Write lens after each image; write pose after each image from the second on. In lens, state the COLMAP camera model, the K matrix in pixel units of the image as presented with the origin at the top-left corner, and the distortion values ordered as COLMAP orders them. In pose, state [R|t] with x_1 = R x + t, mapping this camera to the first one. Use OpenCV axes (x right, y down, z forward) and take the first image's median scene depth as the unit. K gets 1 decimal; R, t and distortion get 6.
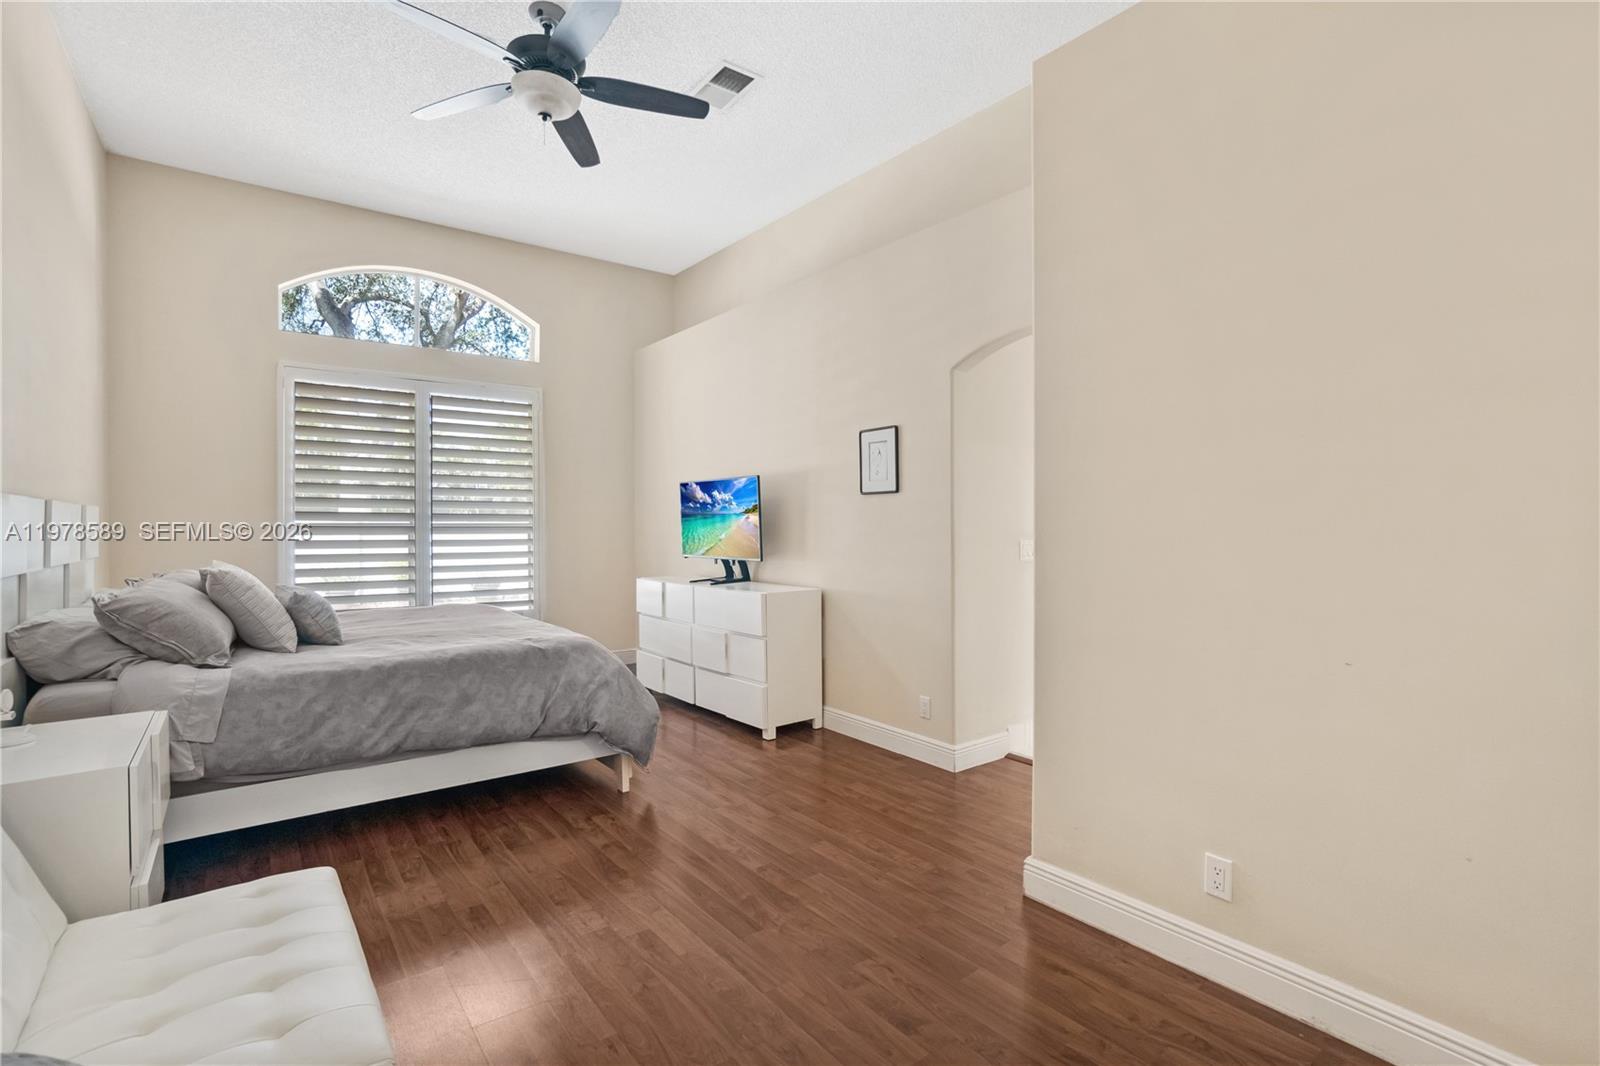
lens RADIAL K [[712.9, 0, 798.5], [0, 712.9, 532.5], [0, 0, 1]] dist [-0.014214, 0.000439]
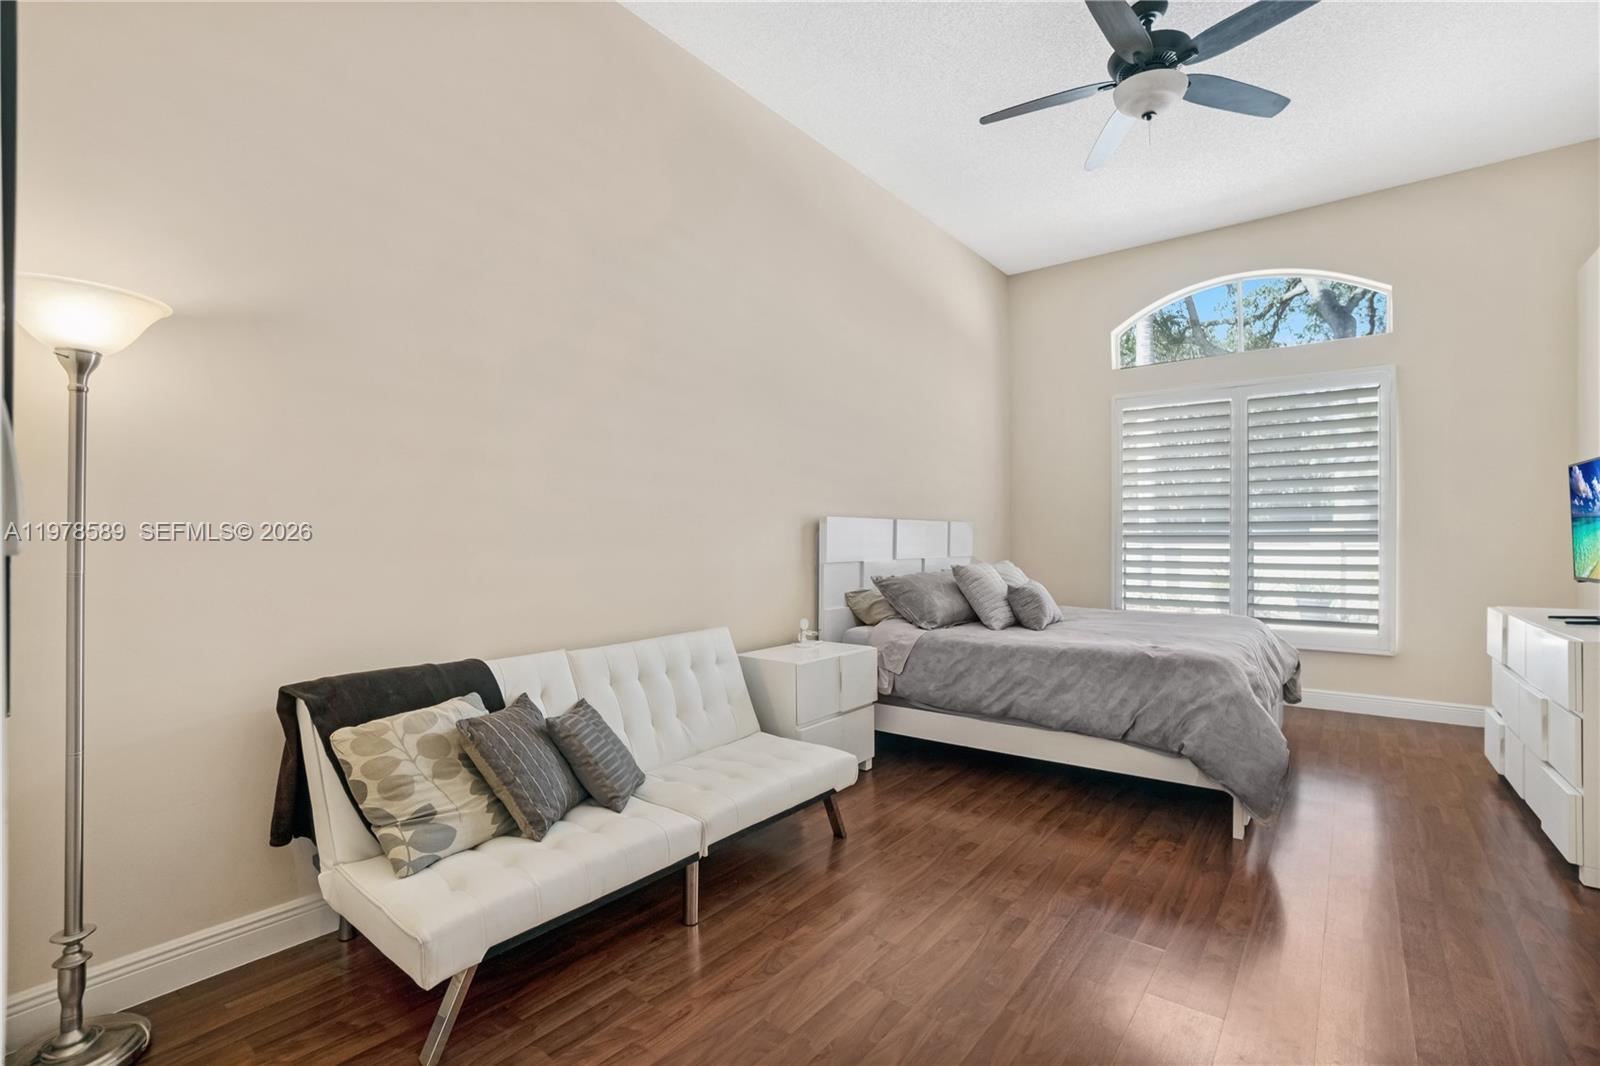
lens RADIAL K [[712.9, 0, 799.4], [0, 712.9, 530.5], [0, 0, 1]] dist [-0.014214, 0.000439]
pose [[0.322229, -0.006415, -0.946640, 0.466386], [-0.008285, 0.999920, -0.009596, -0.000373], [0.946626, 0.010935, 0.322150, 0.236732]]
